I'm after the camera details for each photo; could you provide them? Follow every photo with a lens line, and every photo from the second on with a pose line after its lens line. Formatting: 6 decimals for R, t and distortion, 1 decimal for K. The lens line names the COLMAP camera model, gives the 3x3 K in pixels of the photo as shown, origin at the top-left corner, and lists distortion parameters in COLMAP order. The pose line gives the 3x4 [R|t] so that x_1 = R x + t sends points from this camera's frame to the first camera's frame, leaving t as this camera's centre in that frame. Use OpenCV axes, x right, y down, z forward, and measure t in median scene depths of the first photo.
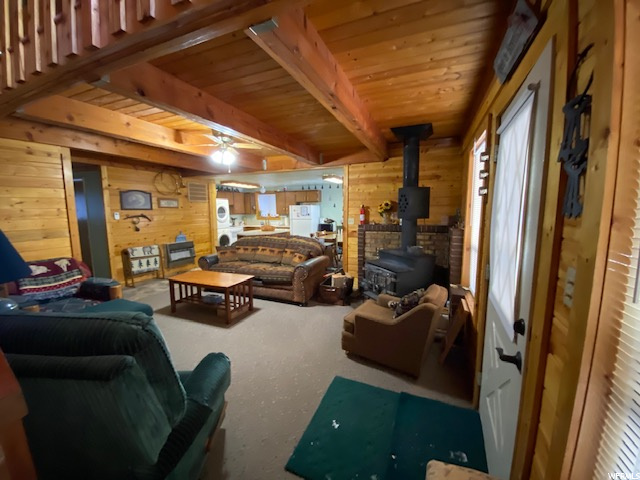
lens RADIAL K [[256.7, 0, 320.0], [0, 256.7, 240.0], [0, 0, 1]] dist [0.000549, 0.000010]
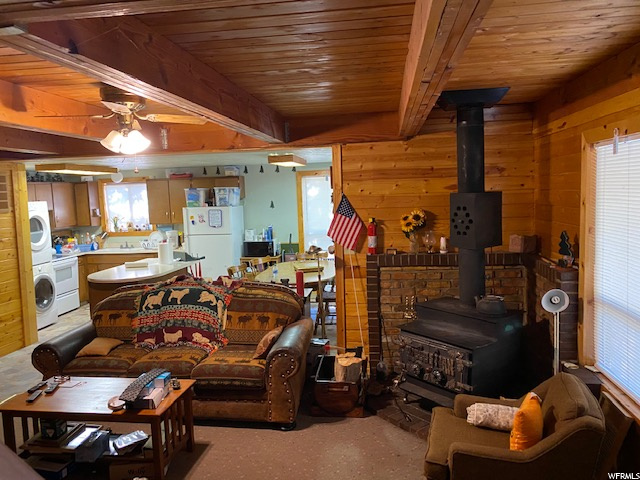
lens RADIAL K [[491.5, 0, 321.1], [0, 491.5, 224.5], [0, 0, 1]] dist [0.006493, -0.000495]
pose [[0.965201, -0.042429, 0.258045, -0.206153], [0.056417, 0.997298, -0.047045, -0.081485], [-0.255351, 0.059966, 0.964987, 0.027356]]
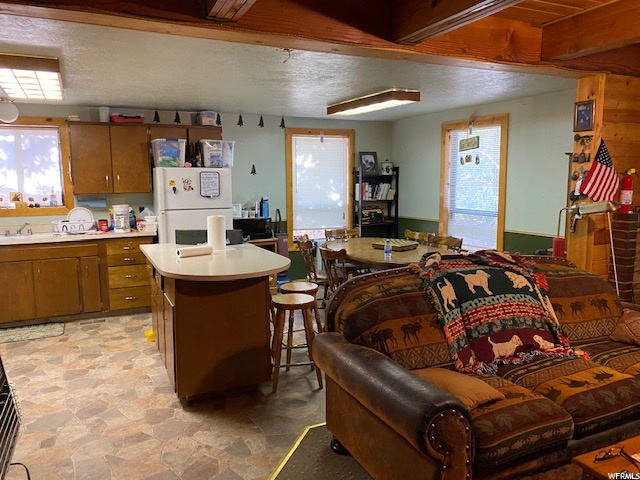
lens RADIAL K [[497.8, 0, 320.0], [0, 497.8, 240.0], [0, 0, 1]] dist [-0.005070, -0.003966]
pose [[0.683377, -0.089340, 0.724578, -0.834155], [0.088221, 0.995317, 0.039518, -0.096762], [-0.724716, 0.036917, 0.688058, 0.800654]]
